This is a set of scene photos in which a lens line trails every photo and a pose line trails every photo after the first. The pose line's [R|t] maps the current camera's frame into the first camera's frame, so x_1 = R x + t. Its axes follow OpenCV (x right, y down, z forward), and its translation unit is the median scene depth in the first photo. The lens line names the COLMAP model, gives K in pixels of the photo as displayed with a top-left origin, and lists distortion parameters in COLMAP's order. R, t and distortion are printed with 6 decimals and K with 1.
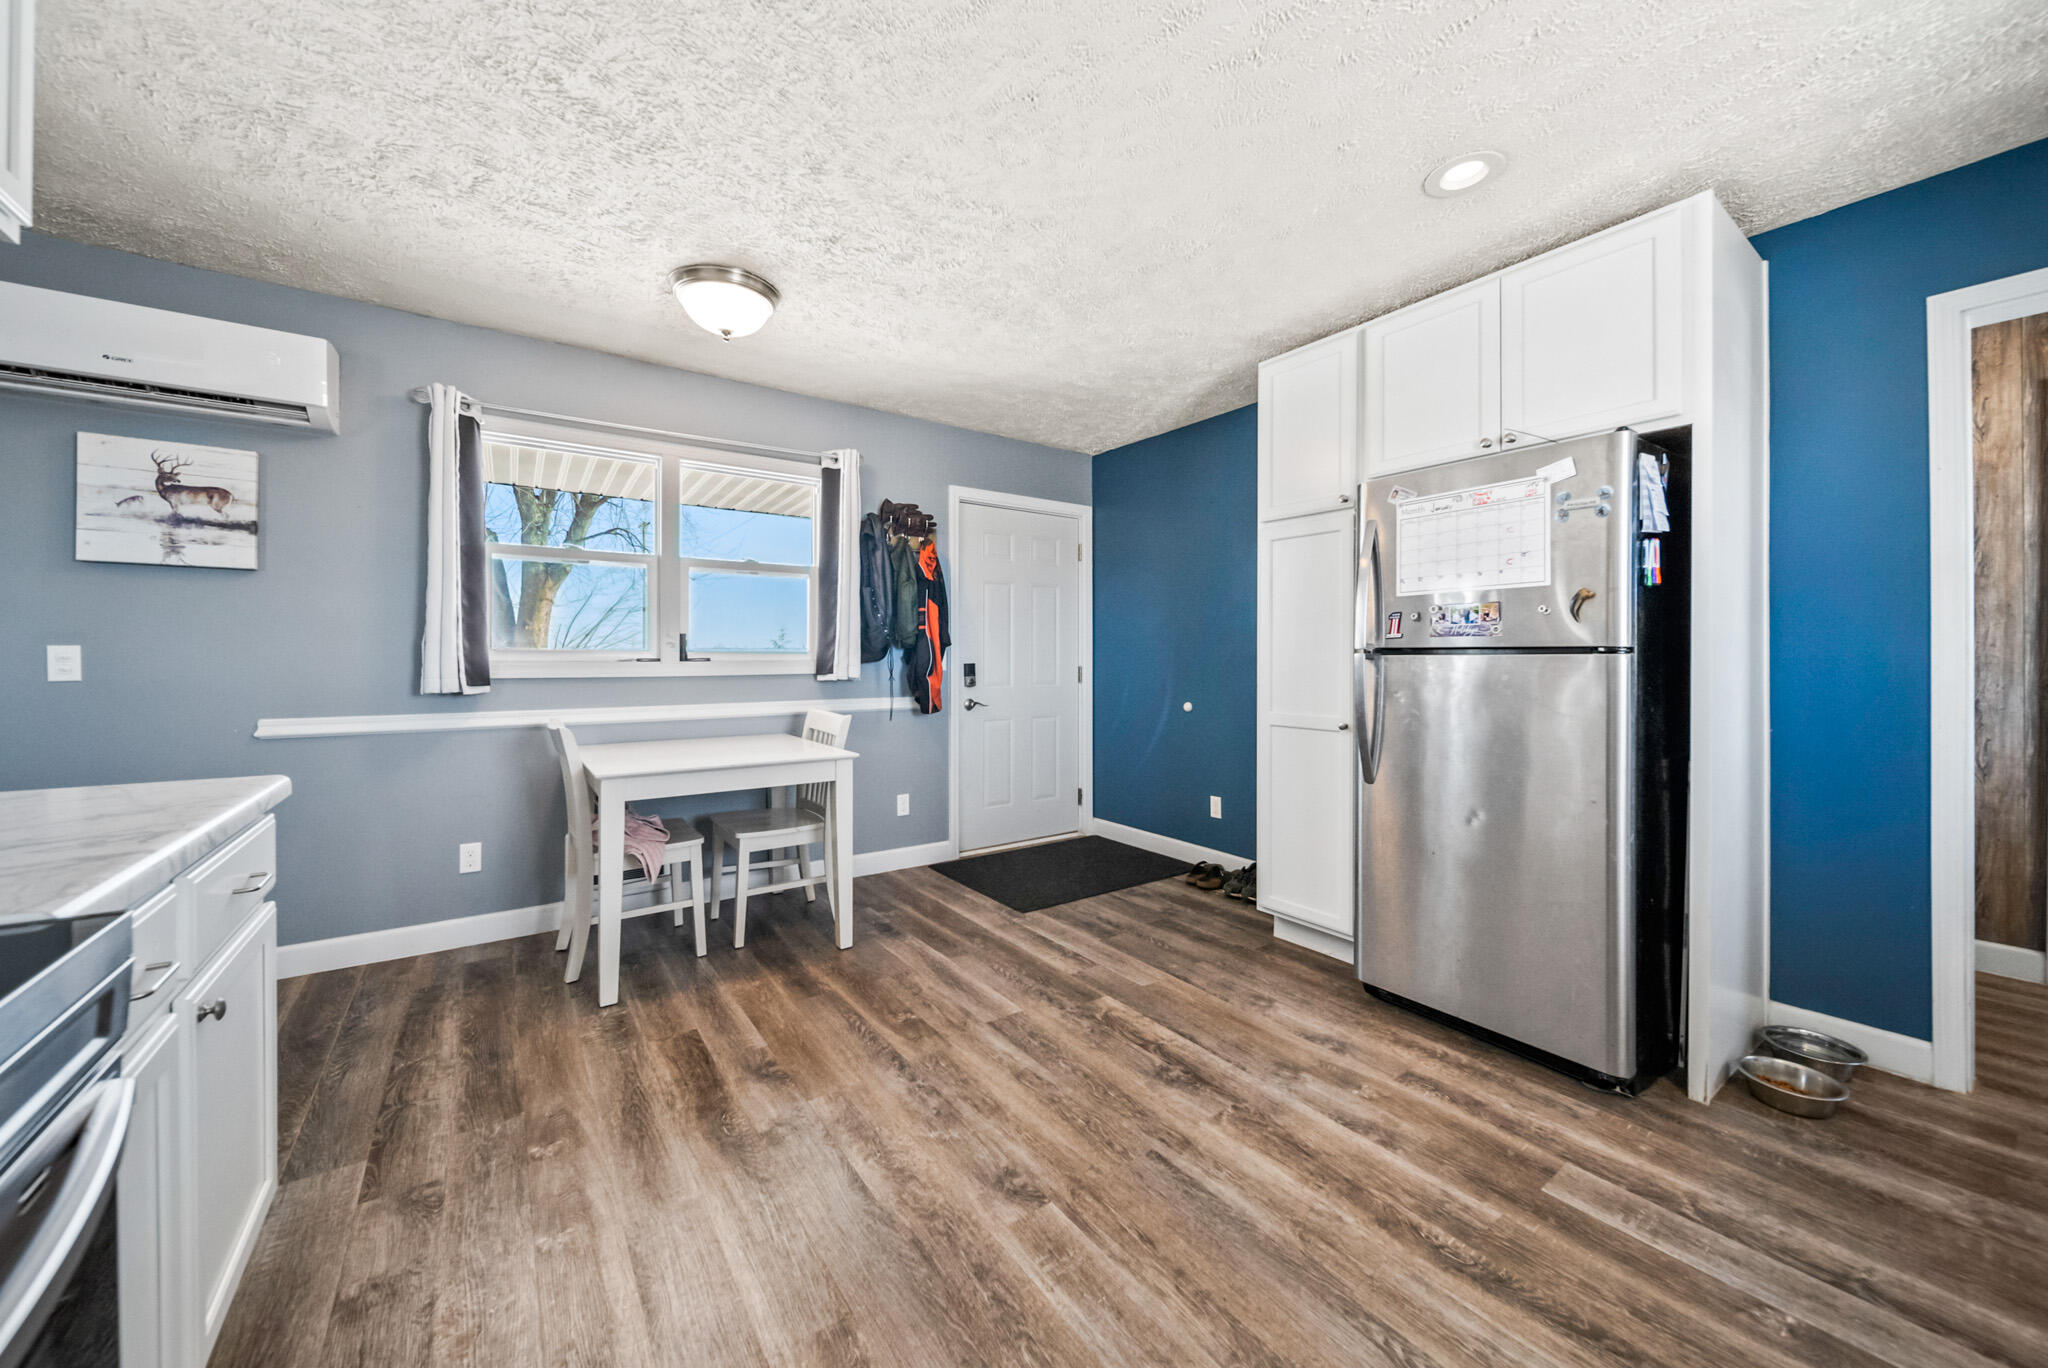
lens RADIAL K [[739.8, 0, 1013.8], [0, 739.8, 653.6], [0, 0, 1]] dist [-0.001899, -0.000177]
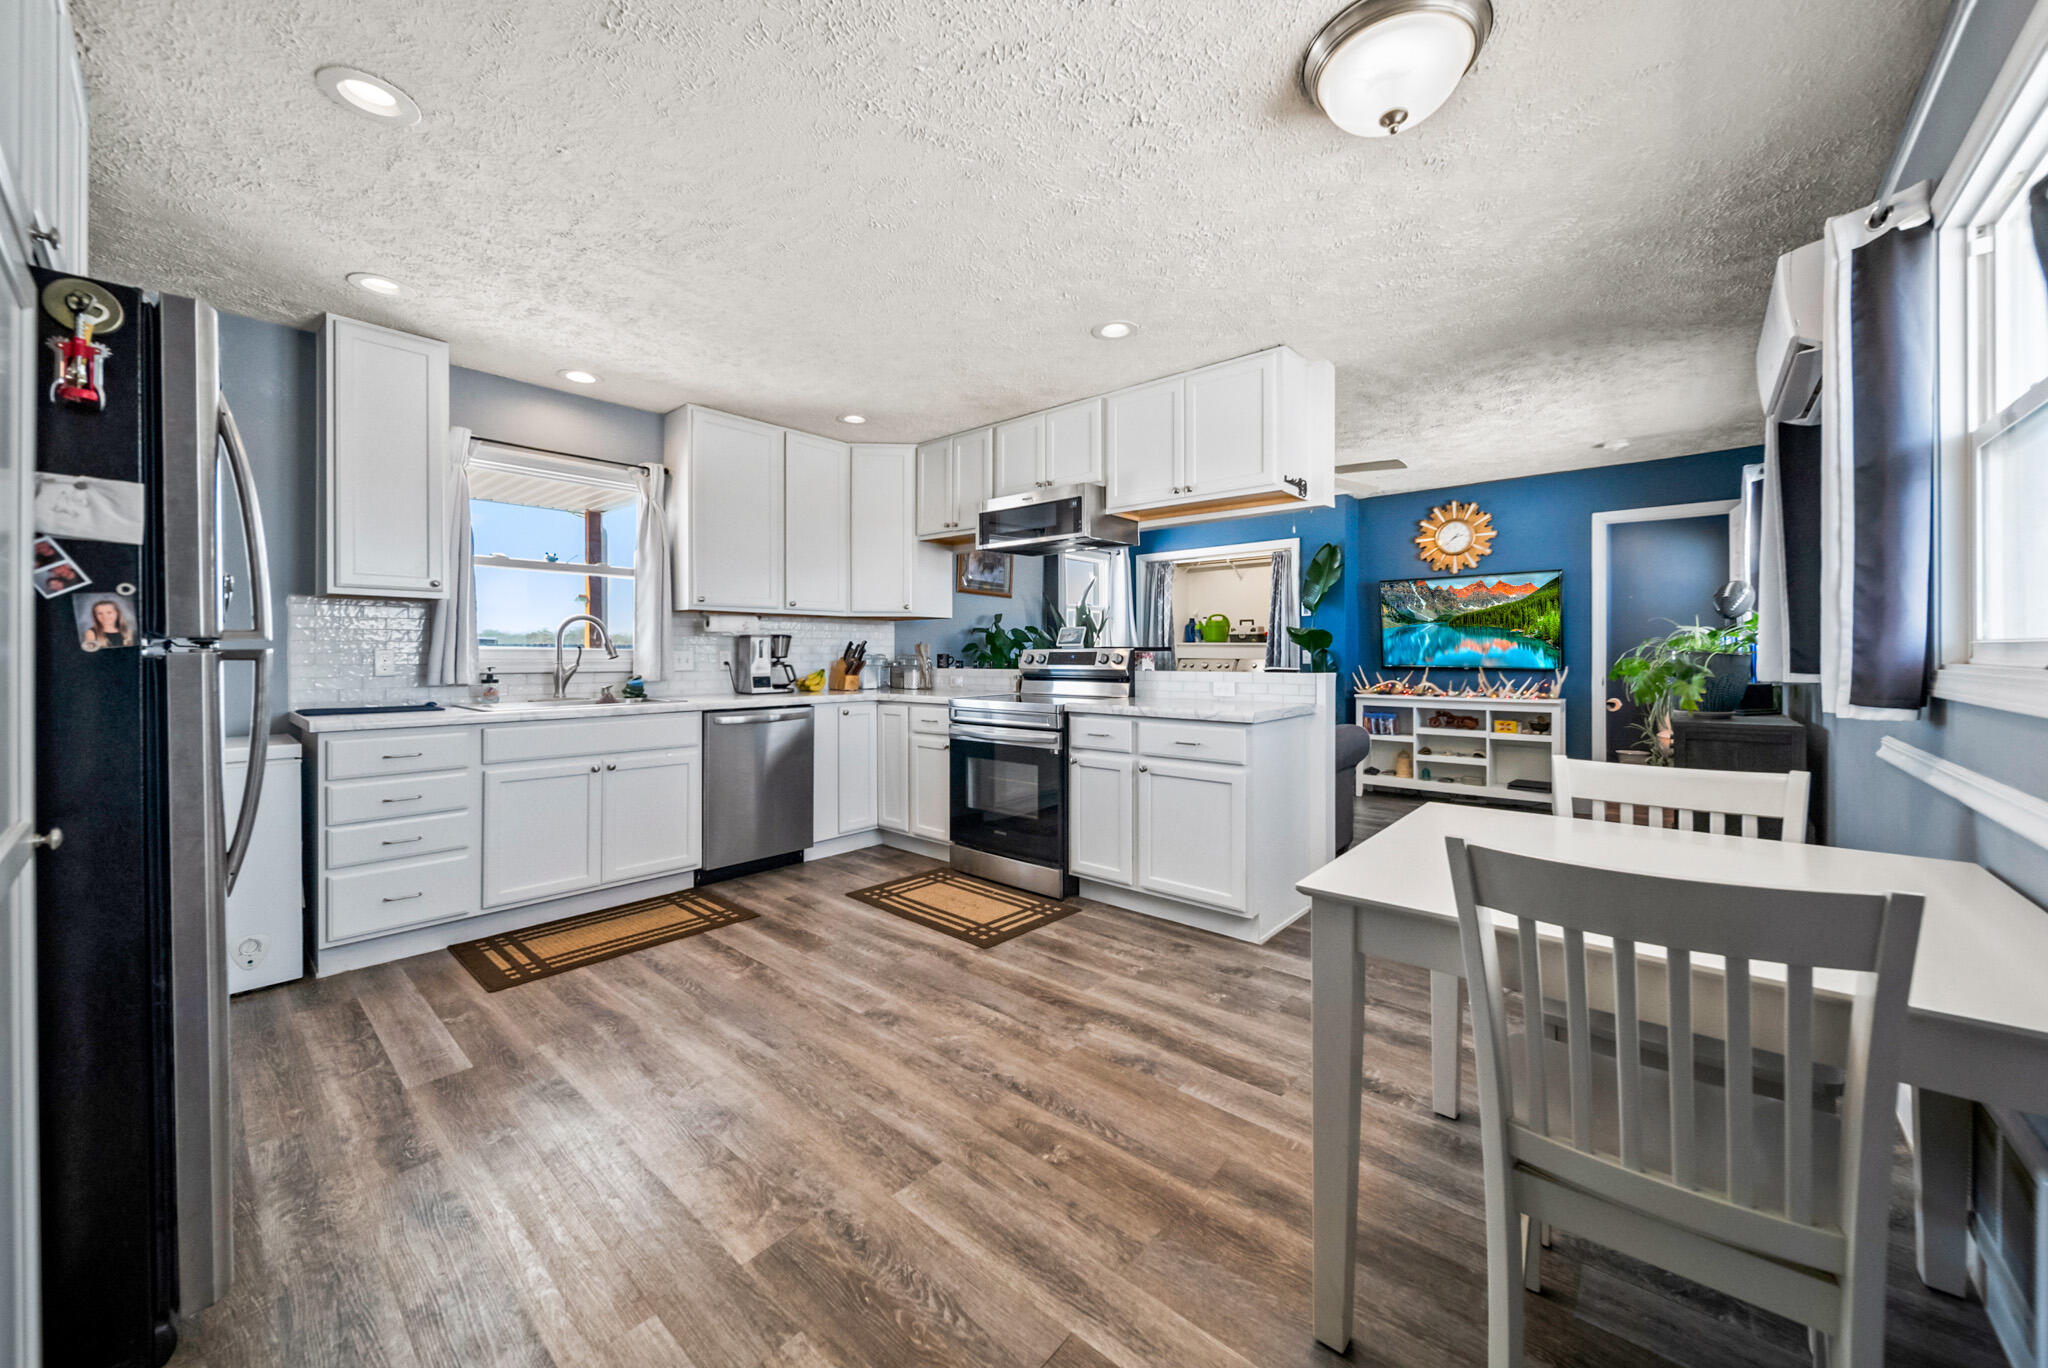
lens RADIAL K [[776.6, 0, 1032.7], [0, 776.6, 669.2], [0, 0, 1]] dist [0.000059, -0.000126]
pose [[-0.971385, 0.004120, -0.237474, 0.060145], [-0.000037, 0.999847, 0.017497, 0.002717], [0.237510, 0.017005, -0.971236, 1.902813]]
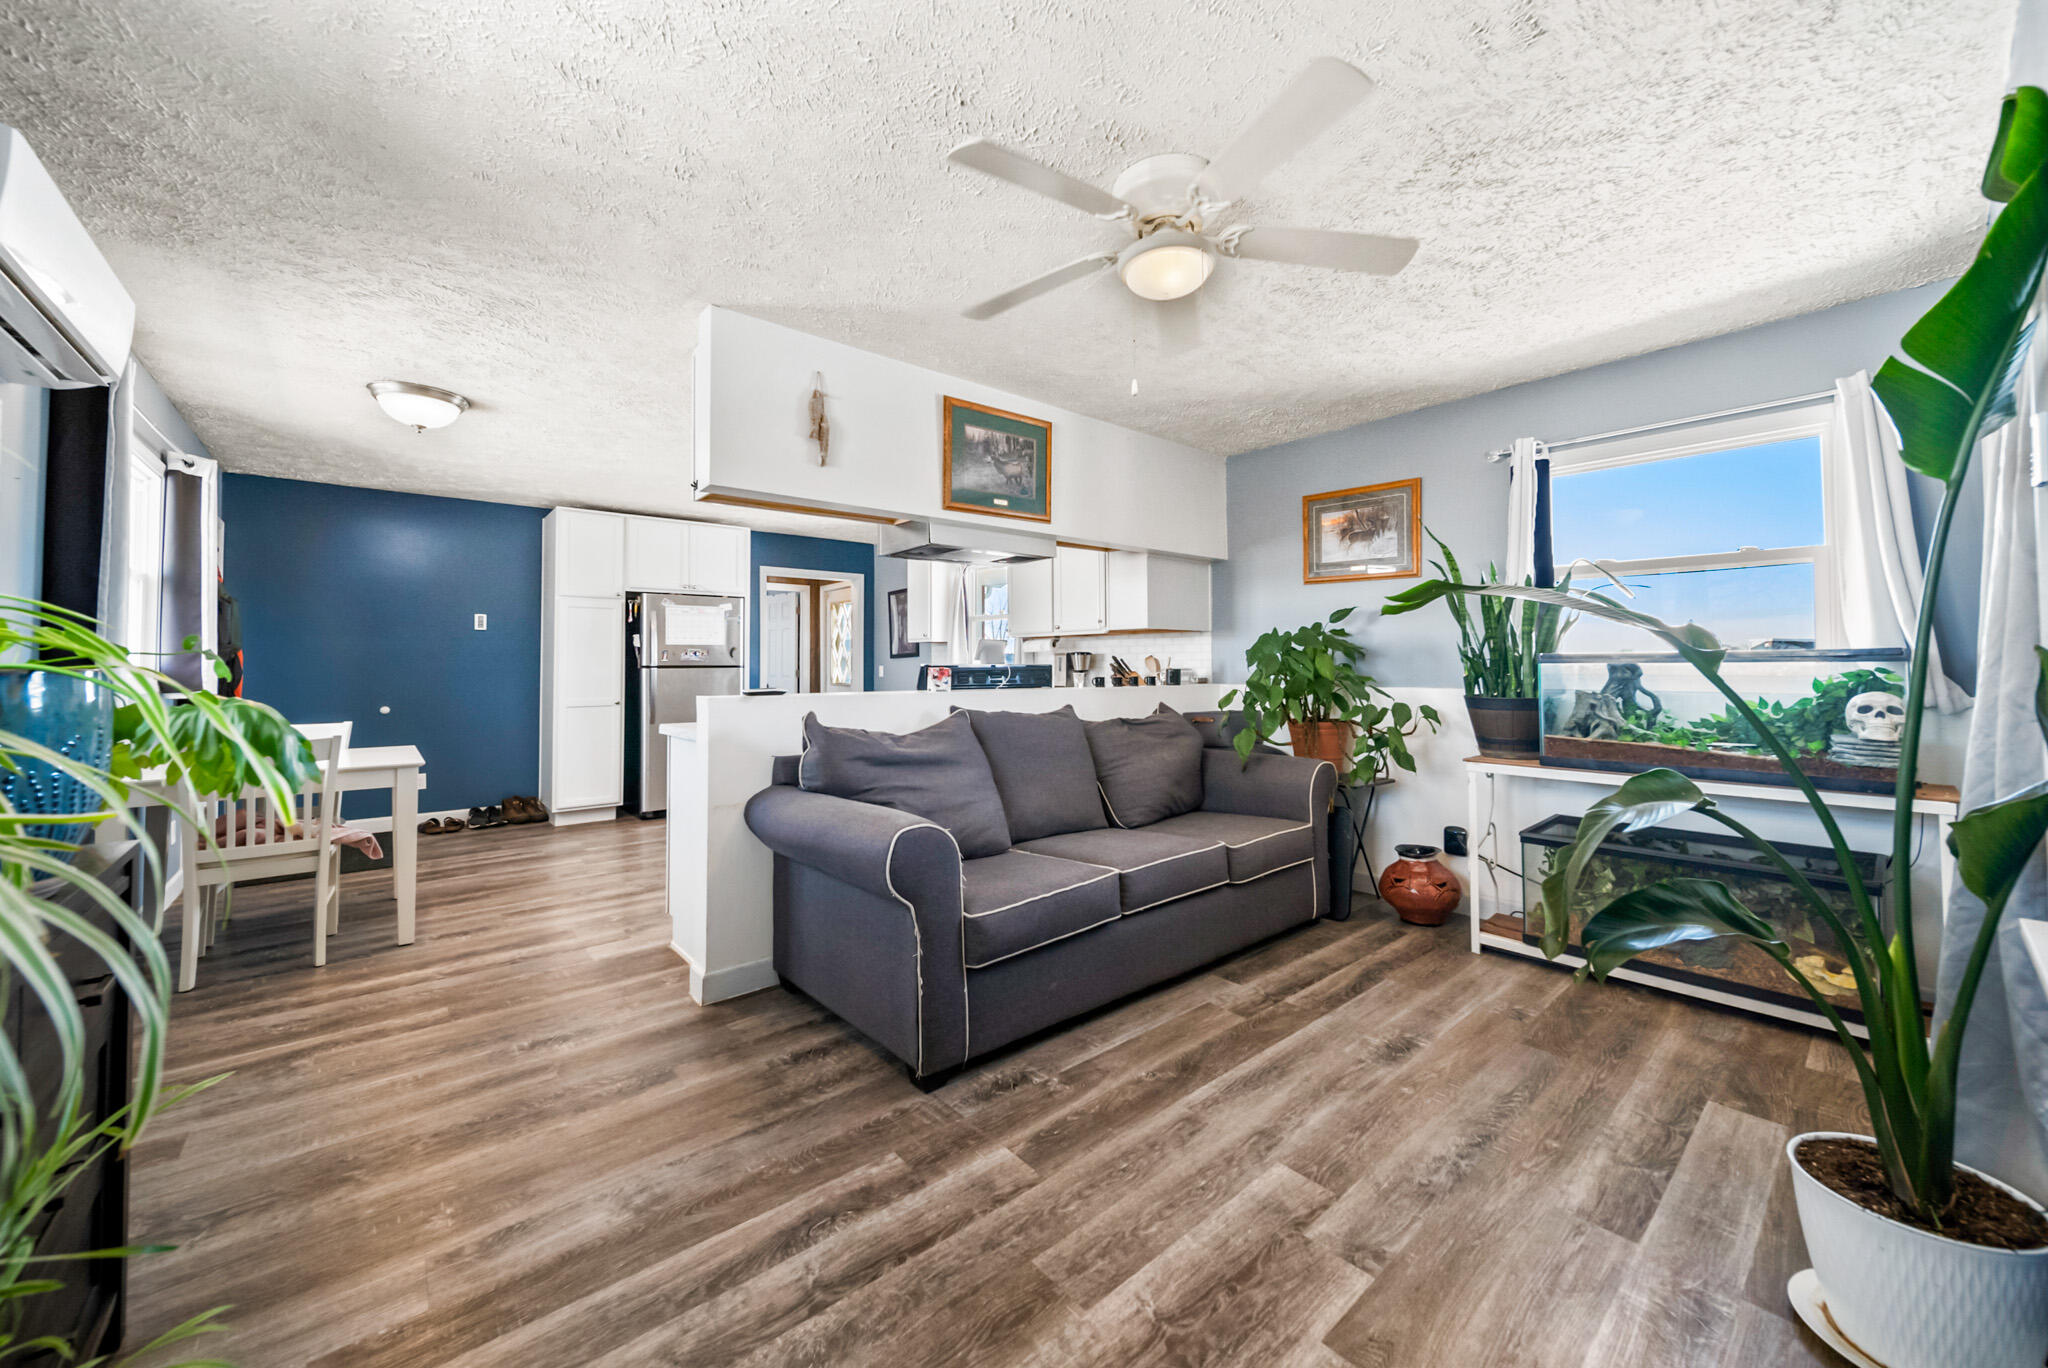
lens RADIAL K [[739.8, 0, 1013.8], [0, 739.8, 653.6], [0, 0, 1]] dist [-0.001899, -0.000177]
pose [[-0.071173, 0.014530, 0.997358, -2.177188], [0.000792, 0.999894, -0.014511, -0.010578], [-0.997464, -0.000242, -0.071177, 0.047619]]
